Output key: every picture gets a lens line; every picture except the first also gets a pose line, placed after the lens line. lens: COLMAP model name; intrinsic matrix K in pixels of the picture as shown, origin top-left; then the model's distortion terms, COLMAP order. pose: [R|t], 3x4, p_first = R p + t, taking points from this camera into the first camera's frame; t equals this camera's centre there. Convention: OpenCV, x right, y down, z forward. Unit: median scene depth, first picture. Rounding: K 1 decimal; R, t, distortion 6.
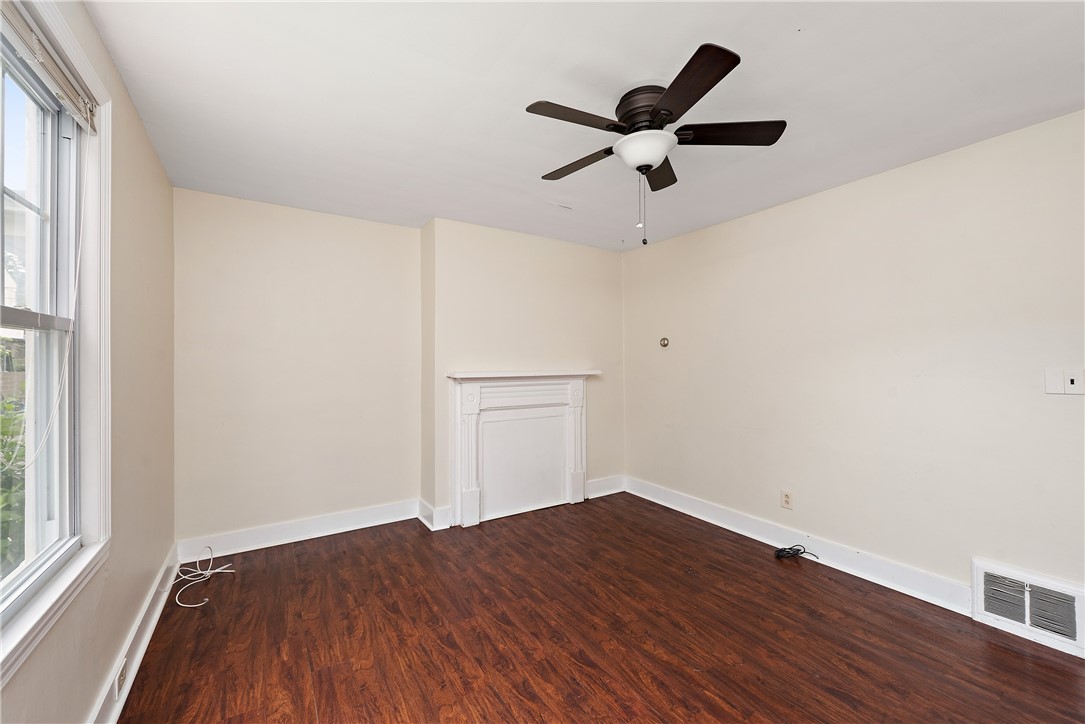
lens RADIAL K [[425.2, 0, 523.5], [0, 425.2, 361.8], [0, 0, 1]] dist [0.010092, -0.003686]
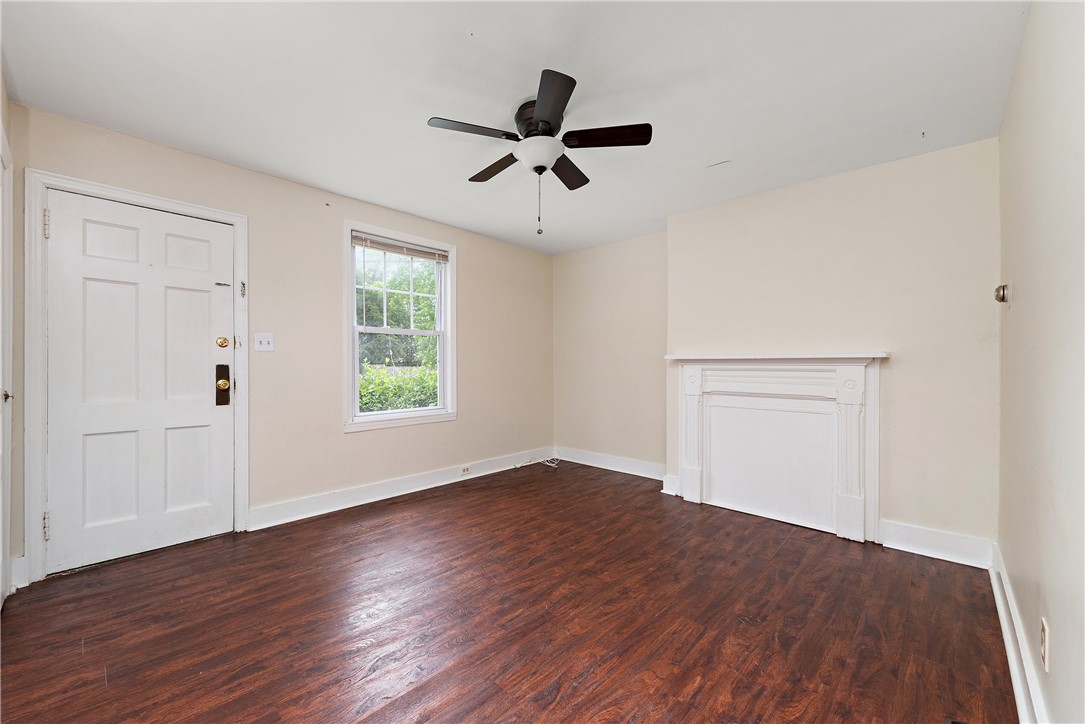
lens RADIAL K [[425.2, 0, 542.5], [0, 425.2, 369.6], [0, 0, 1]] dist [0.010092, -0.003686]
pose [[0.259727, 0.013813, -0.965583, 0.984256], [-0.006402, 0.999900, 0.012581, 0.065039], [0.965661, 0.002914, 0.259790, 0.475023]]
